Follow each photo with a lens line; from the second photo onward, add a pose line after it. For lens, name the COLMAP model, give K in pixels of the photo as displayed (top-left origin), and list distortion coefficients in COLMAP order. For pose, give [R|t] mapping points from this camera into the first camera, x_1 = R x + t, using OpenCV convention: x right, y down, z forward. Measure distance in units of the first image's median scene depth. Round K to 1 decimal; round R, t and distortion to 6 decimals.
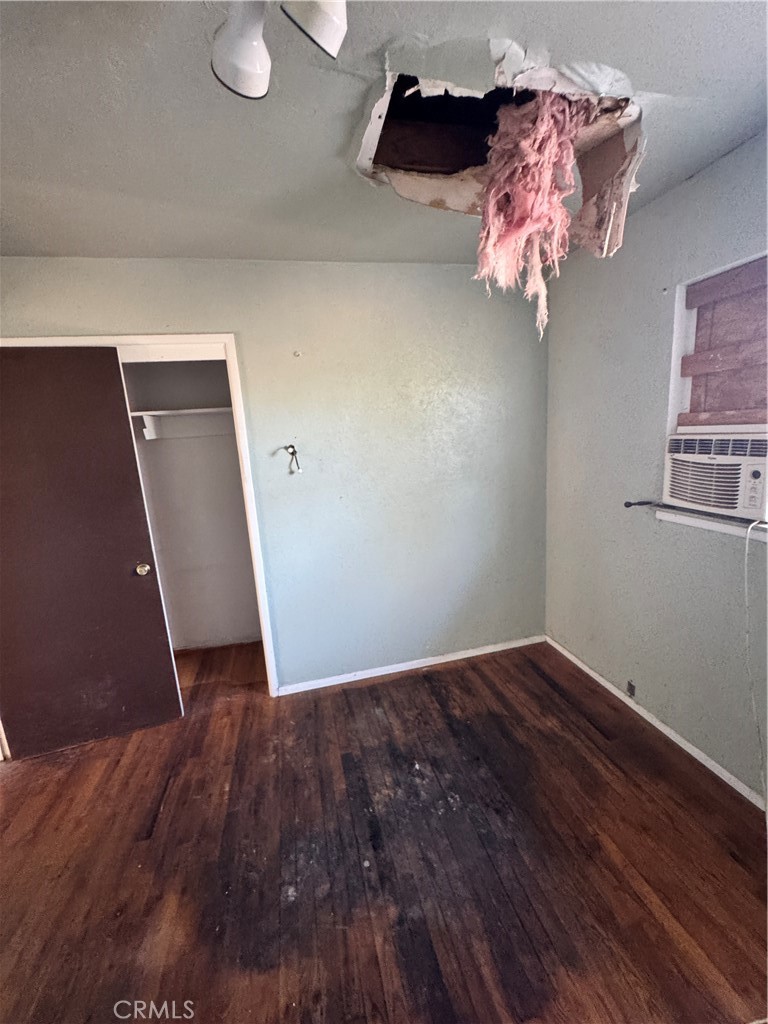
lens RADIAL K [[408.0, 0, 384.0], [0, 408.0, 512.0], [0, 0, 1]] dist [-0.004996, 0.000696]
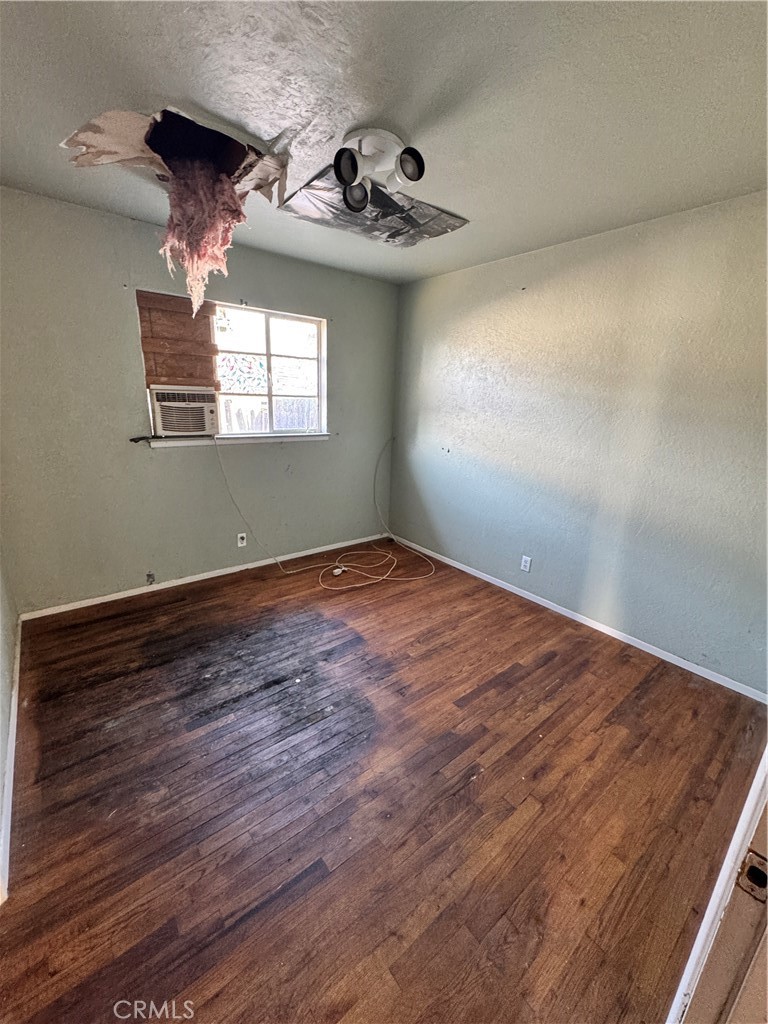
lens RADIAL K [[408.0, 0, 384.0], [0, 408.0, 512.0], [0, 0, 1]] dist [-0.004996, 0.000696]
pose [[-0.430319, -0.196065, 0.881126, -1.049336], [0.165158, 0.942548, 0.290391, -0.053353], [-0.887439, 0.270486, -0.373215, 0.873040]]
